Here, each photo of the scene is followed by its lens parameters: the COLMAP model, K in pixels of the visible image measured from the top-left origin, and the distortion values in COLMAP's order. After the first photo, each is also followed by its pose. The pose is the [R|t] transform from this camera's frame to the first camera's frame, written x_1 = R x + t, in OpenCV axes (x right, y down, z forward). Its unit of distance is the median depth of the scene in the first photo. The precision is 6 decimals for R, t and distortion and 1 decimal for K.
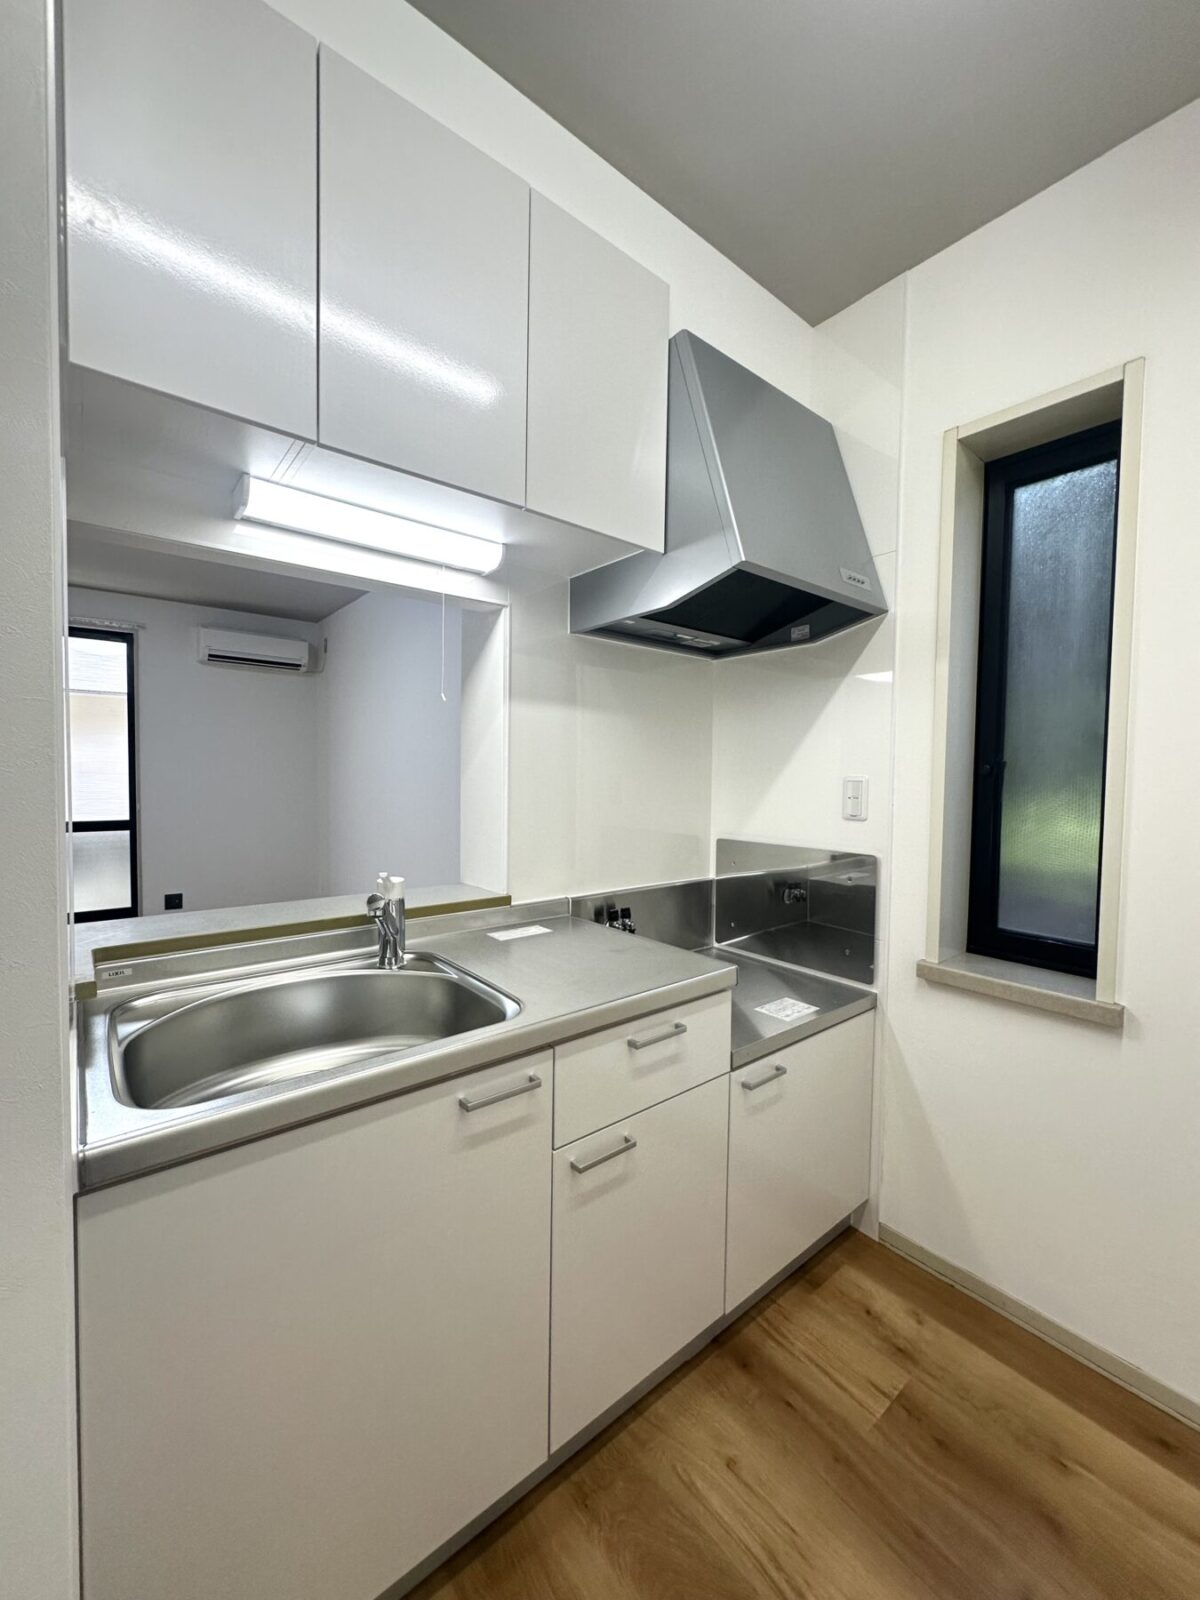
lens RADIAL K [[640.7, 0, 597.0], [0, 640.7, 800.4], [0, 0, 1]] dist [-0.002154, 0.000427]
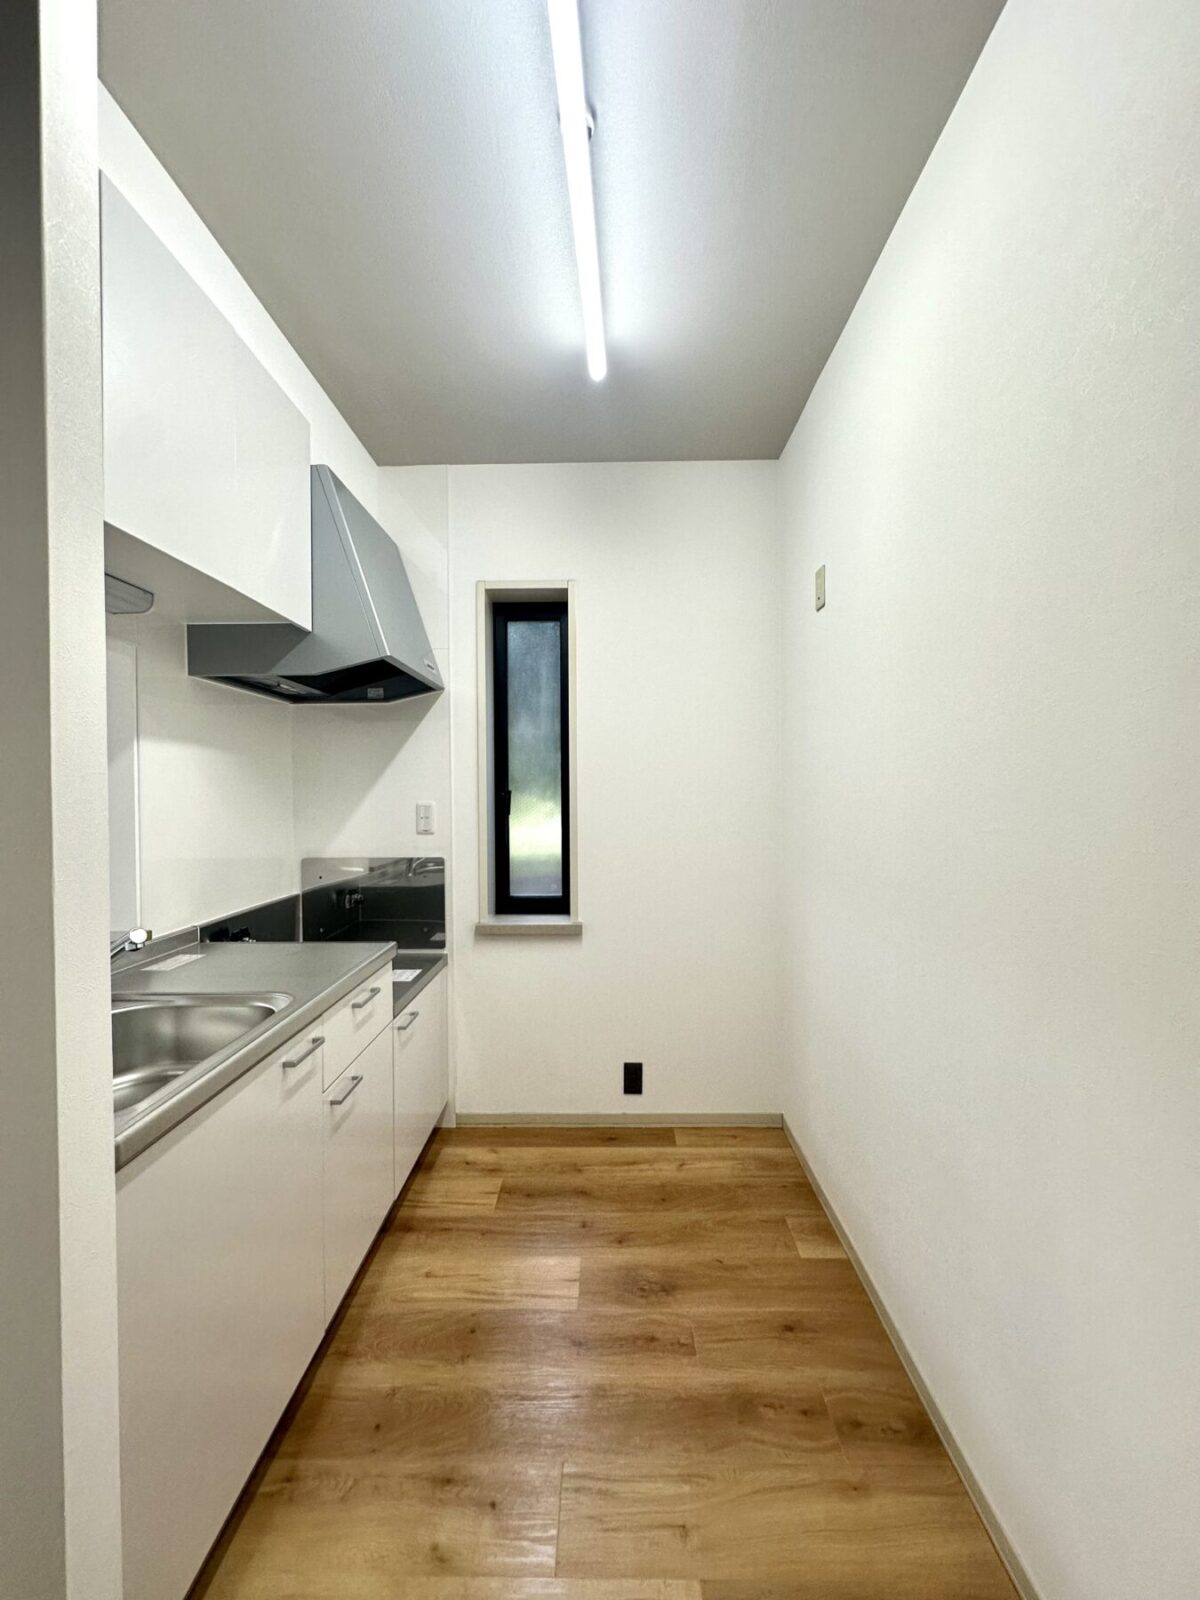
lens RADIAL K [[640.7, 0, 604.4], [0, 640.7, 797.0], [0, 0, 1]] dist [-0.002154, 0.000427]
pose [[0.642507, -0.022803, 0.765940, -0.487952], [0.045237, 0.998943, -0.008207, -0.024061], [-0.764943, 0.039922, 0.642860, -0.232770]]
